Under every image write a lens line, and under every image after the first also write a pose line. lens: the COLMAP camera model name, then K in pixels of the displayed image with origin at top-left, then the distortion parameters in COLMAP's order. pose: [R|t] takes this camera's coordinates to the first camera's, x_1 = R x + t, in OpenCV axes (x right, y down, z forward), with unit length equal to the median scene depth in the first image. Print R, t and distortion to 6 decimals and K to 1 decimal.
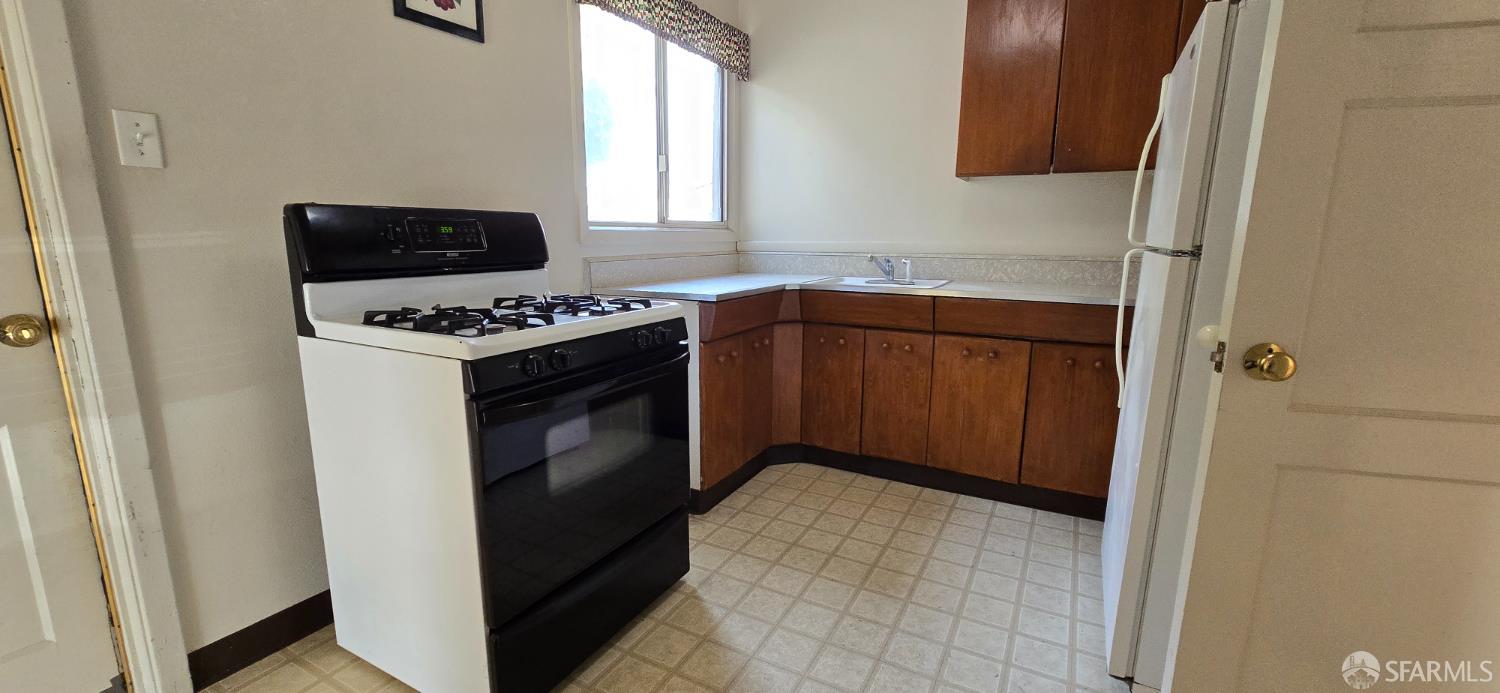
lens RADIAL K [[609.0, 0, 745.8], [0, 609.0, 350.4], [0, 0, 1]] dist [-0.002267, -0.001242]
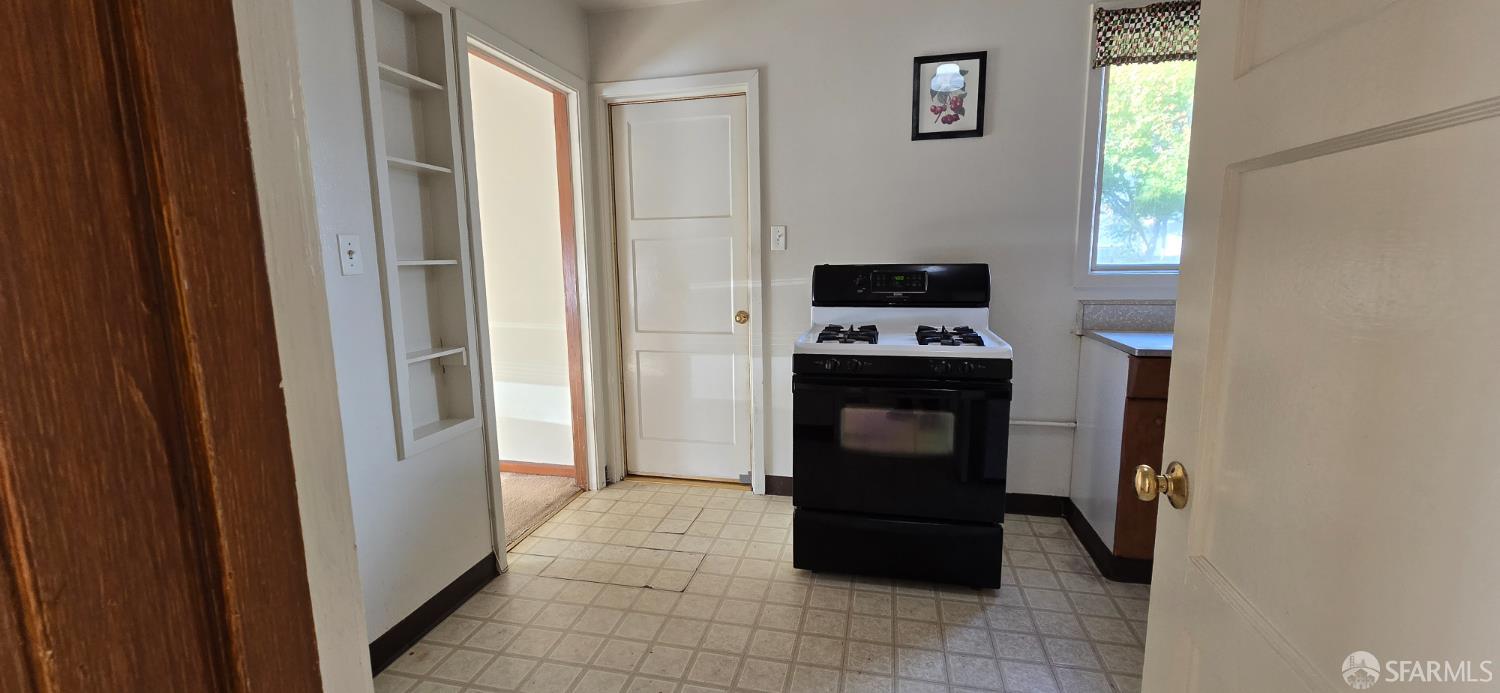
lens RADIAL K [[609.0, 0, 744.8], [0, 609.0, 348.6], [0, 0, 1]] dist [-0.002267, -0.001242]
pose [[0.270822, 0.137197, -0.952802, 0.883532], [-0.167534, 0.981404, 0.093696, -0.102753], [0.947939, 0.134252, 0.288771, 0.216737]]
